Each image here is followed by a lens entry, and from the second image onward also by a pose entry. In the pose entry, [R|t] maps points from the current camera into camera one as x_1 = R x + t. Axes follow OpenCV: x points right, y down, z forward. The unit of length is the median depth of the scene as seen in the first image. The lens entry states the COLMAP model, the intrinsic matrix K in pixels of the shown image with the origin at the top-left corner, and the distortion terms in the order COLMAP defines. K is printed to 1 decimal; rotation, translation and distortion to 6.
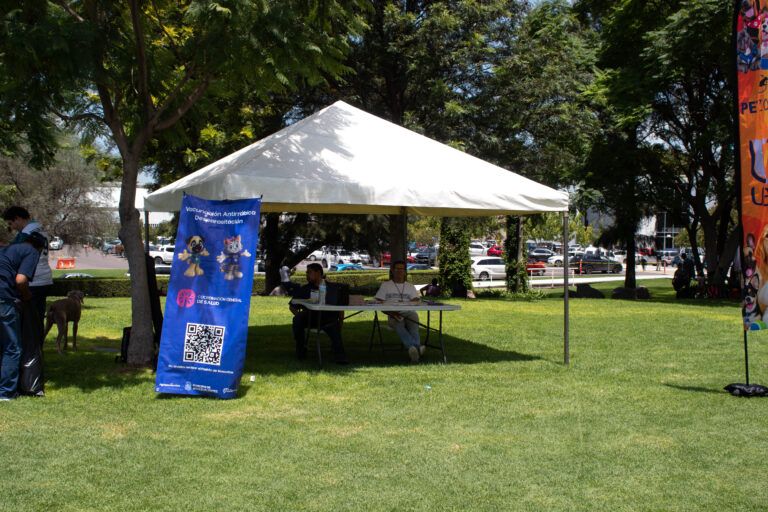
lens RADIAL K [[891.7, 0, 383.9], [0, 891.7, 255.5], [0, 0, 1]] dist [-0.007932, 0.000000]
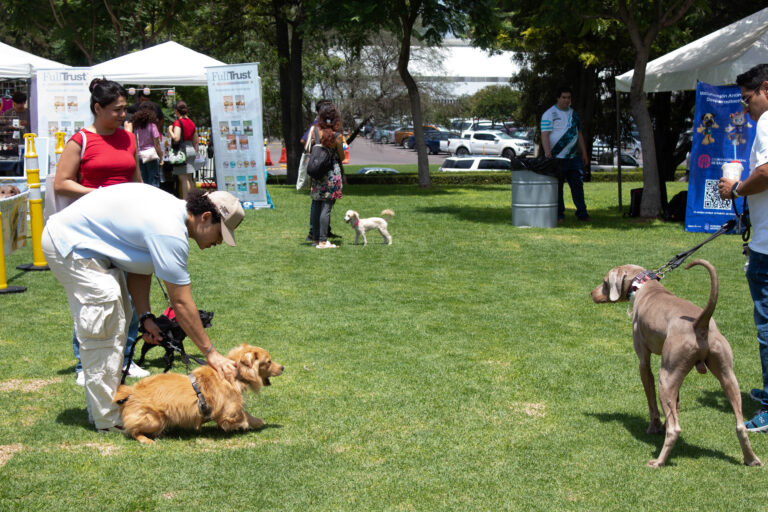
lens RADIAL K [[1527.0, 0, 384.3], [0, 1527.0, 255.4], [0, 0, 1]] dist [0.267148, 0.000000]
pose [[0.976429, -0.004037, -0.215800, -0.185617], [0.019120, 0.997512, 0.067850, 0.022577], [0.214989, -0.070377, 0.974077, -1.327034]]
